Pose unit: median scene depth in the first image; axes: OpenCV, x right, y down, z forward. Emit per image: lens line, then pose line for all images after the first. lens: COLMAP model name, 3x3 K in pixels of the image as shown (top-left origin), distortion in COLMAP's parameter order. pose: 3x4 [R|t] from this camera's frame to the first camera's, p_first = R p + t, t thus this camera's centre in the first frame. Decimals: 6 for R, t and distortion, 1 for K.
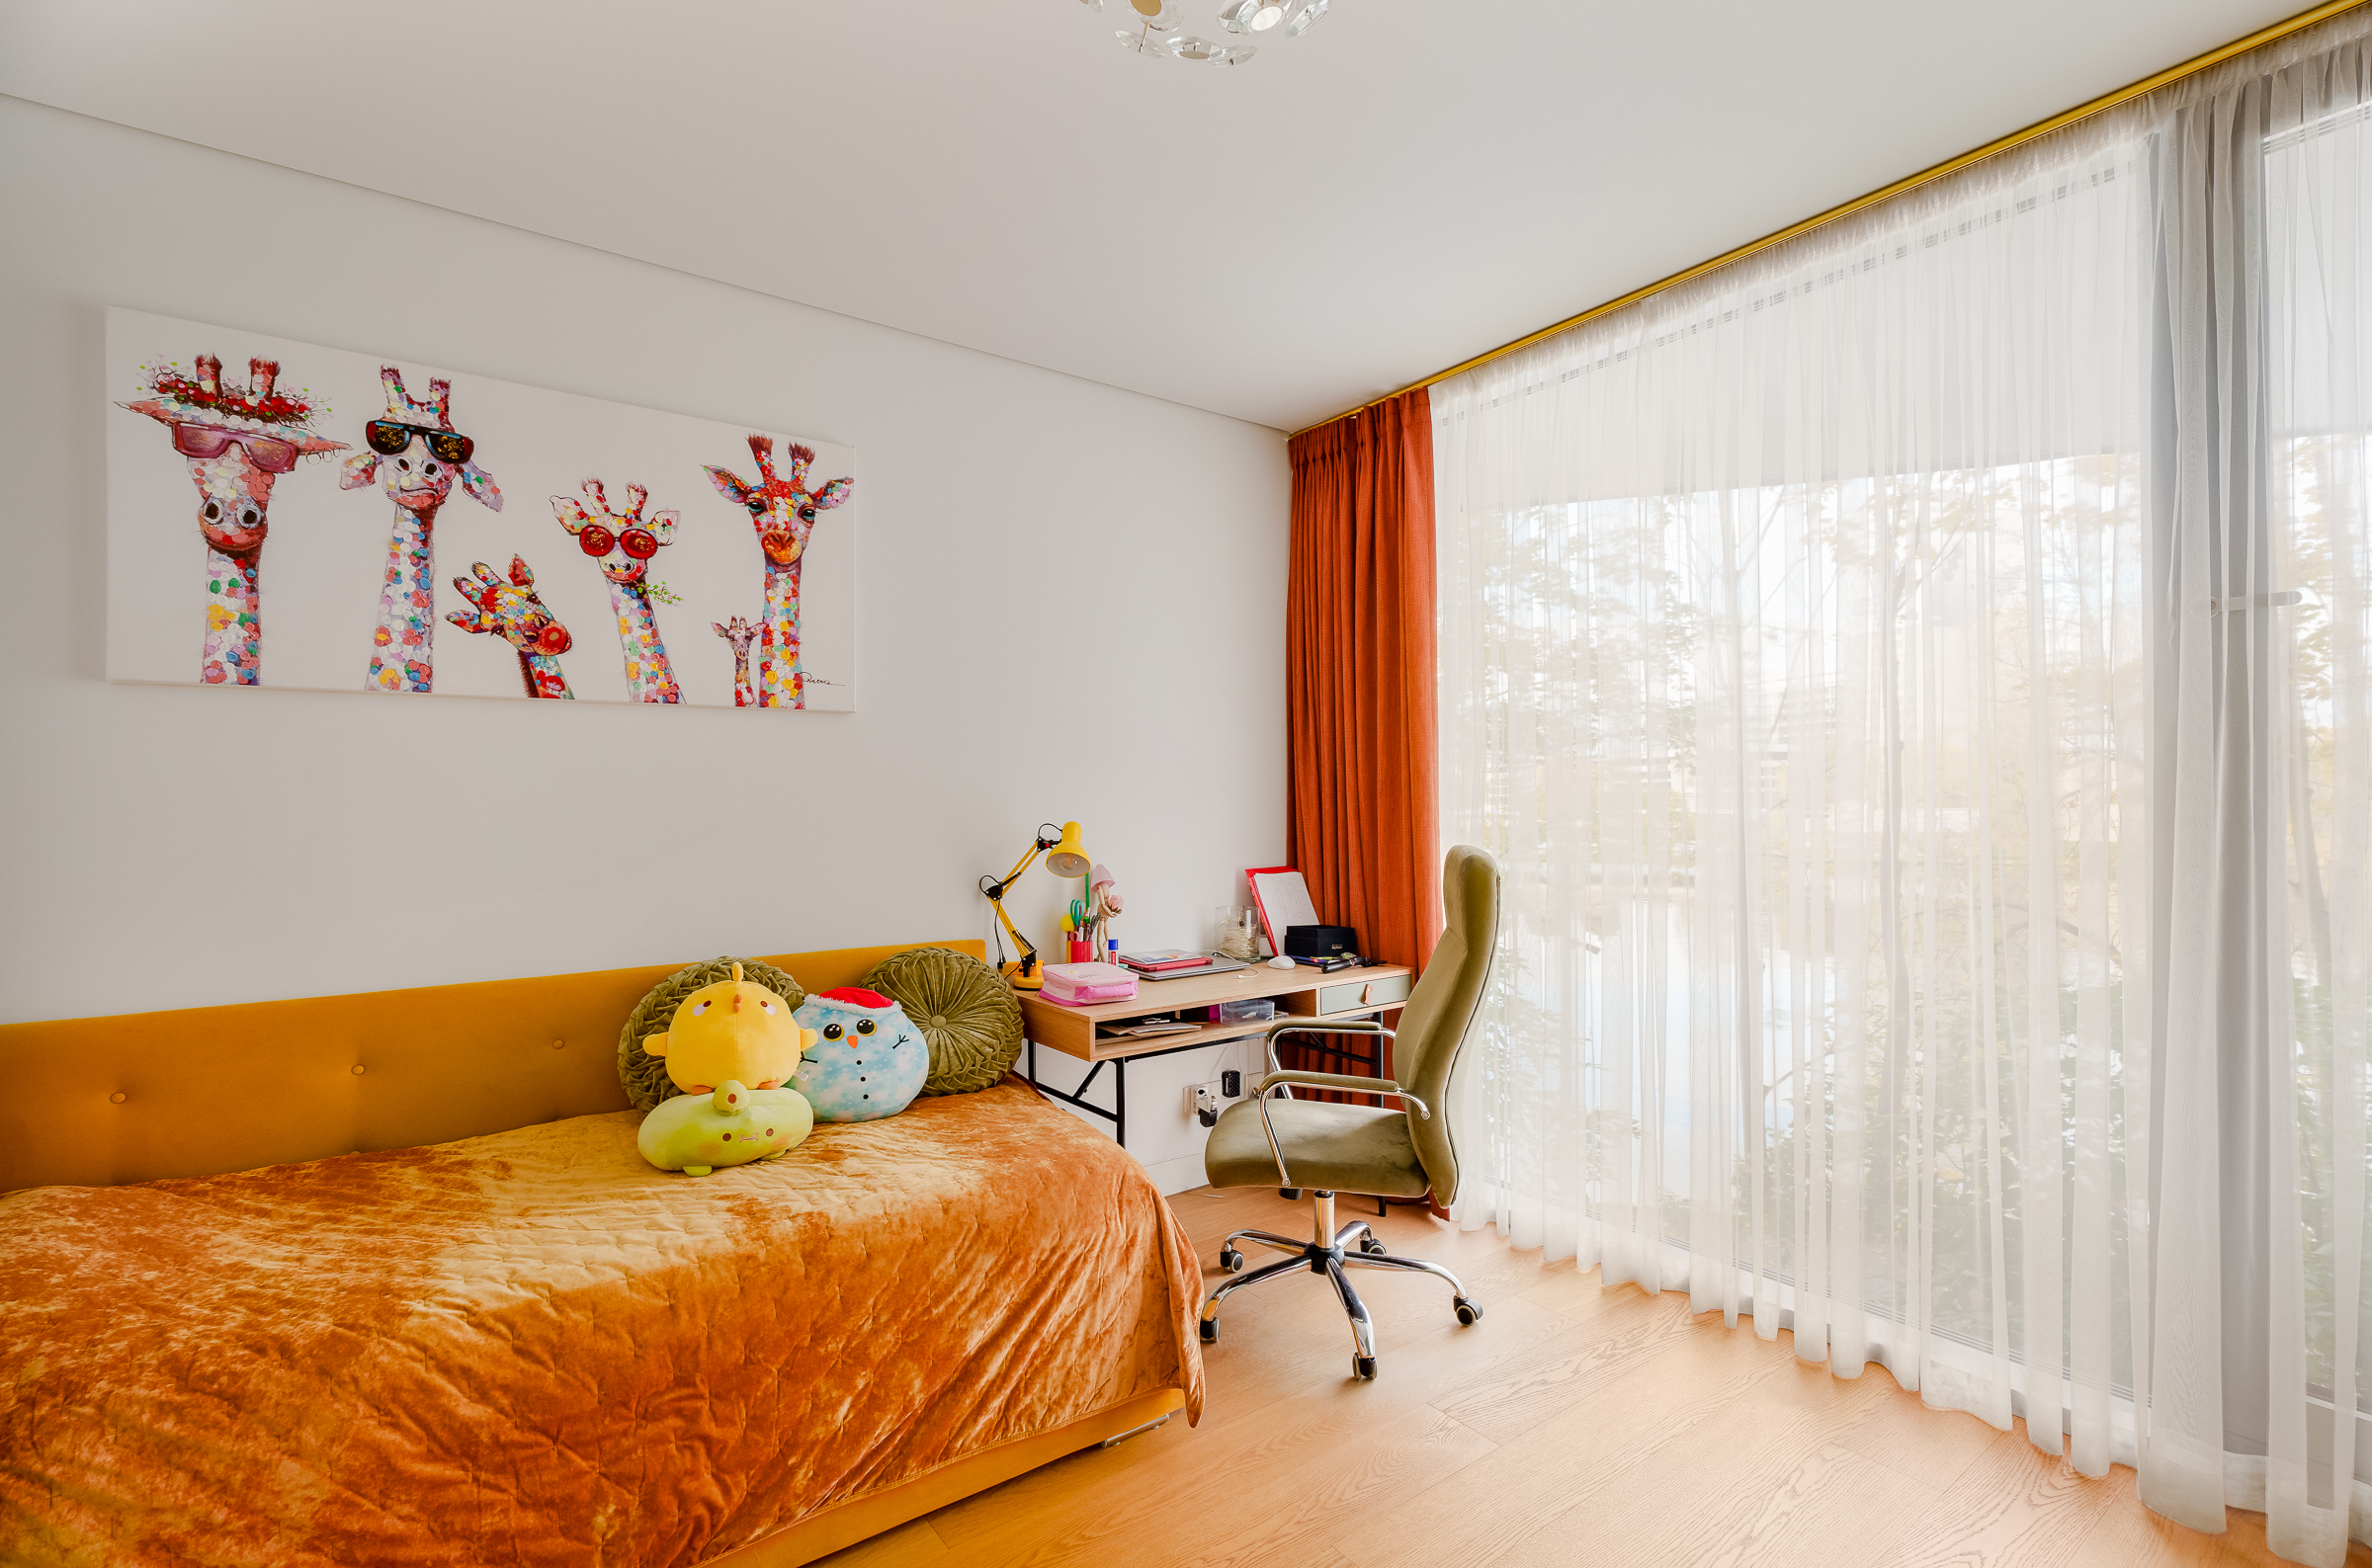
lens RADIAL K [[1104.5, 0, 1223.0], [0, 1104.5, 809.1], [0, 0, 1]] dist [0.002033, -0.000099]
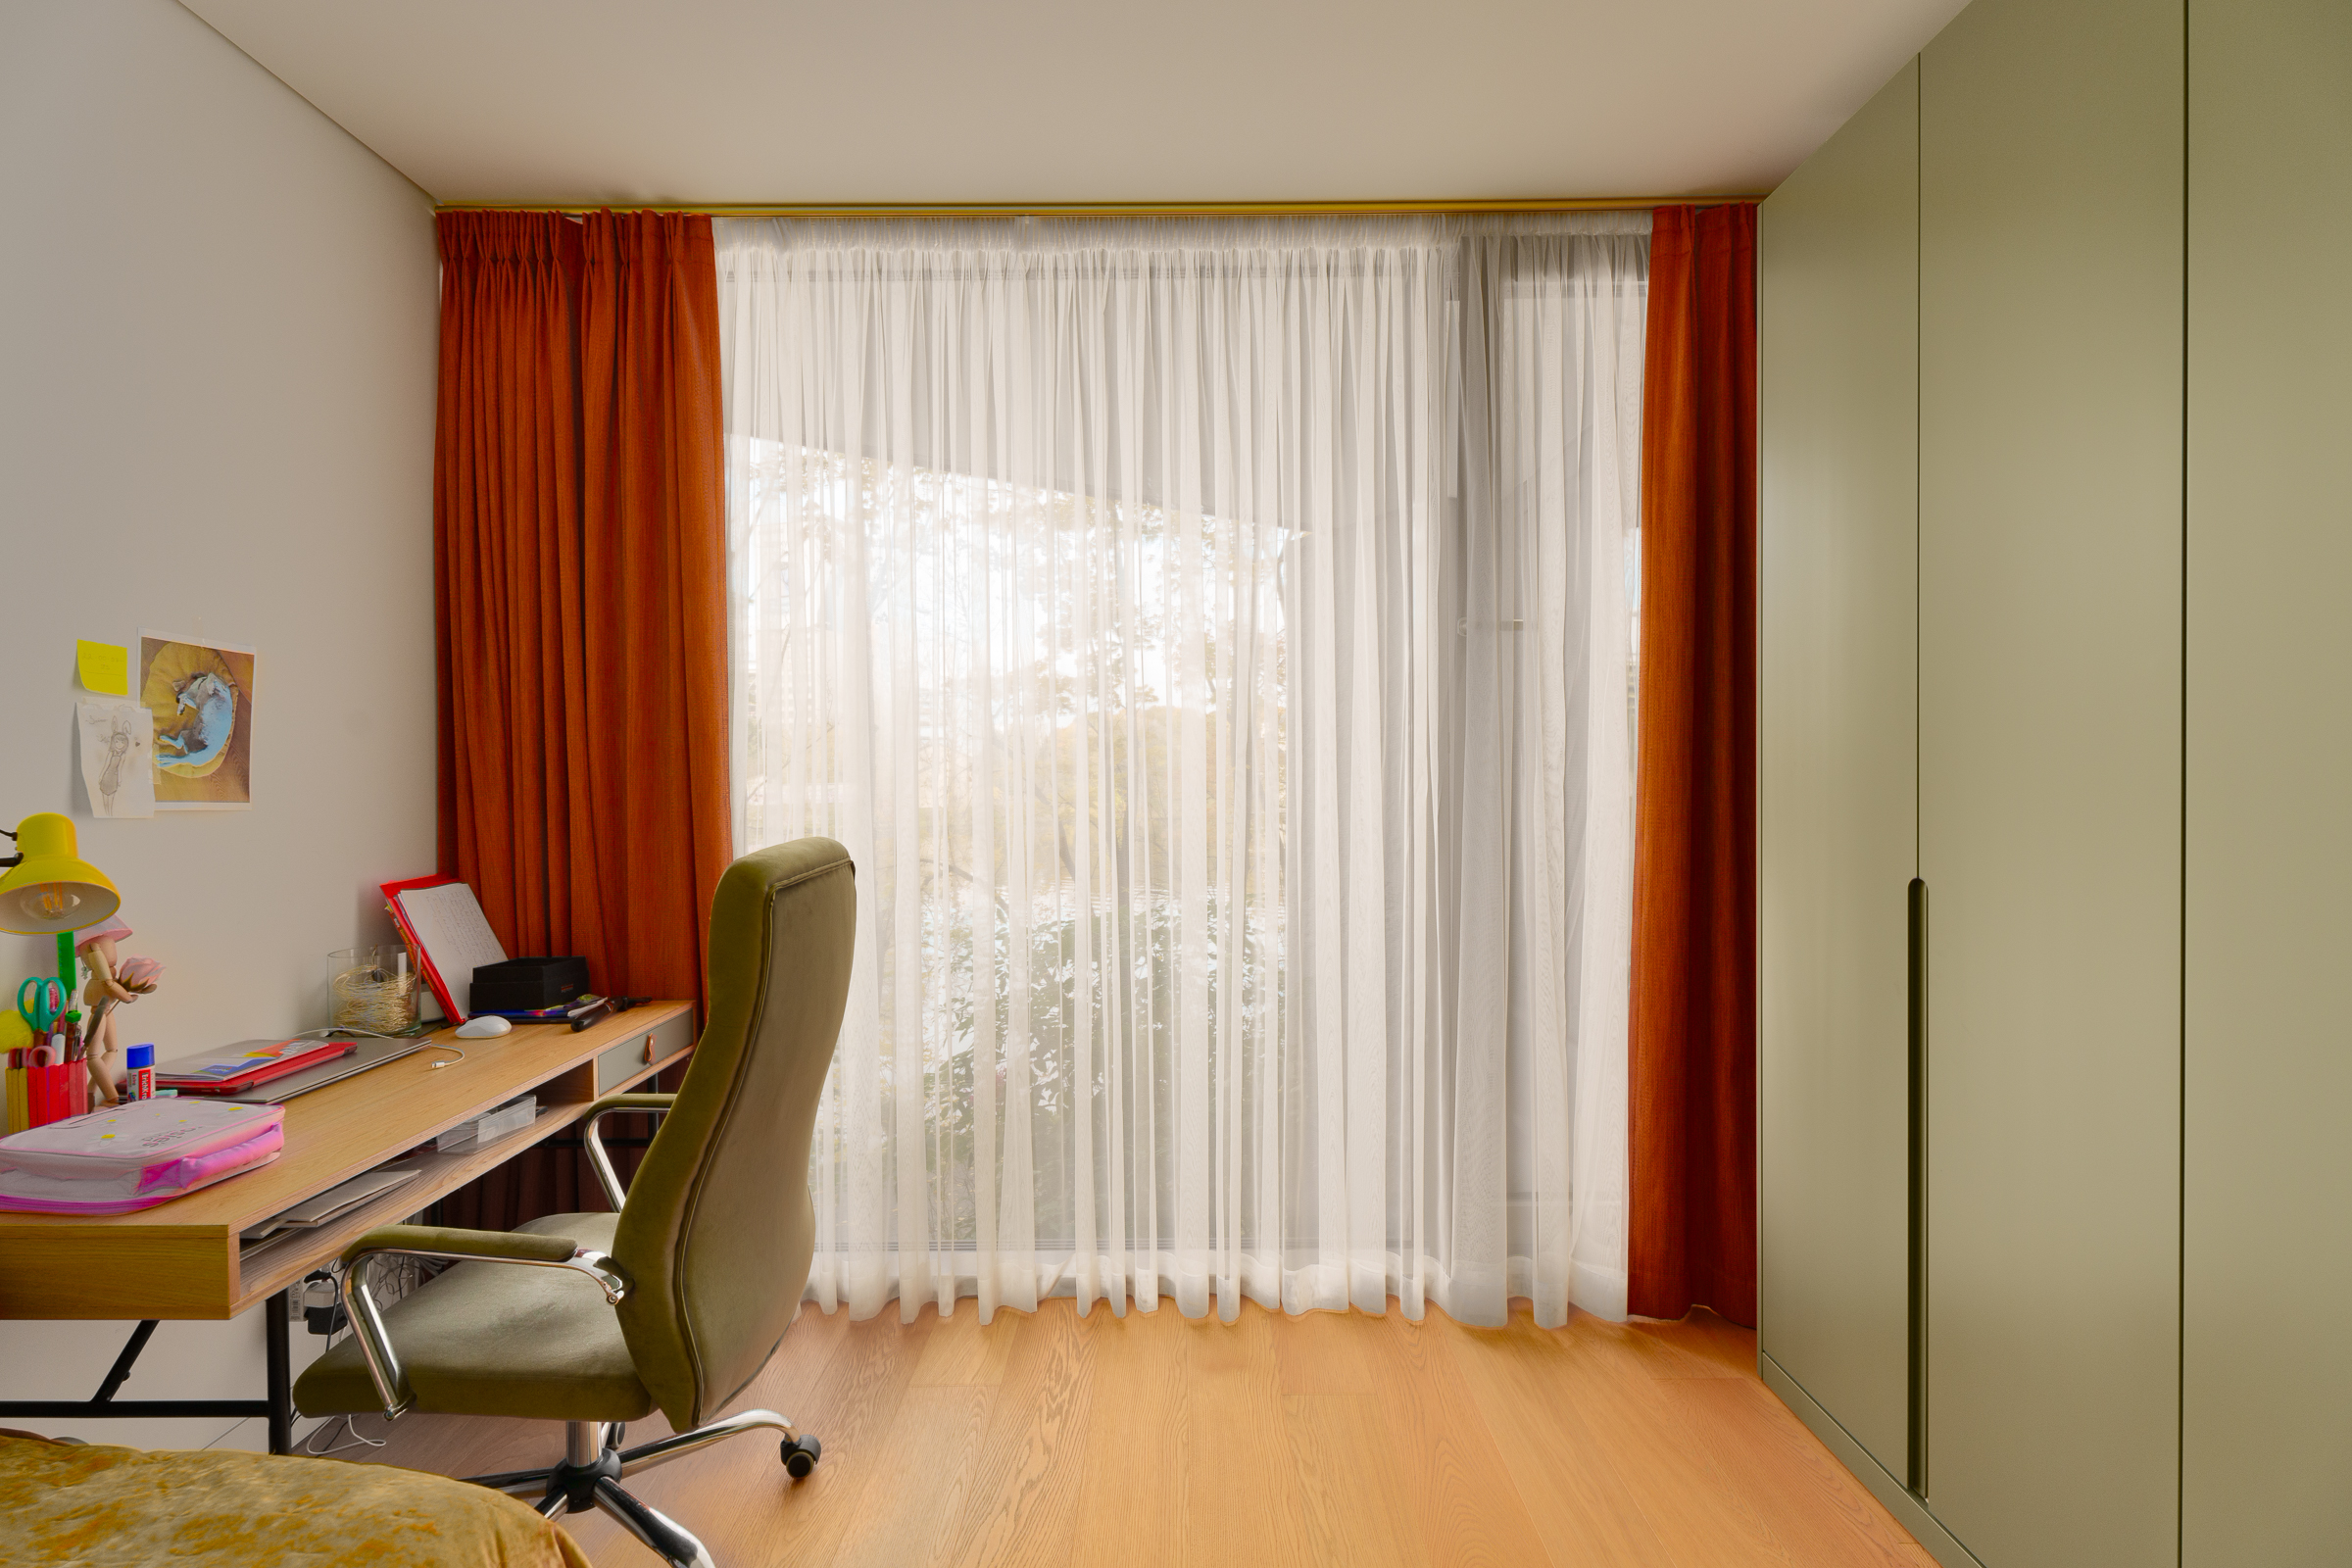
lens RADIAL K [[1035.3, 0, 1176.0], [0, 1035.3, 784.0], [0, 0, 1]] dist [-0.001663, -0.000434]
pose [[0.603361, -0.005377, 0.797450, -0.185472], [0.007239, 0.999973, 0.001265, 0.001185], [-0.797435, 0.005010, 0.603384, 0.331823]]
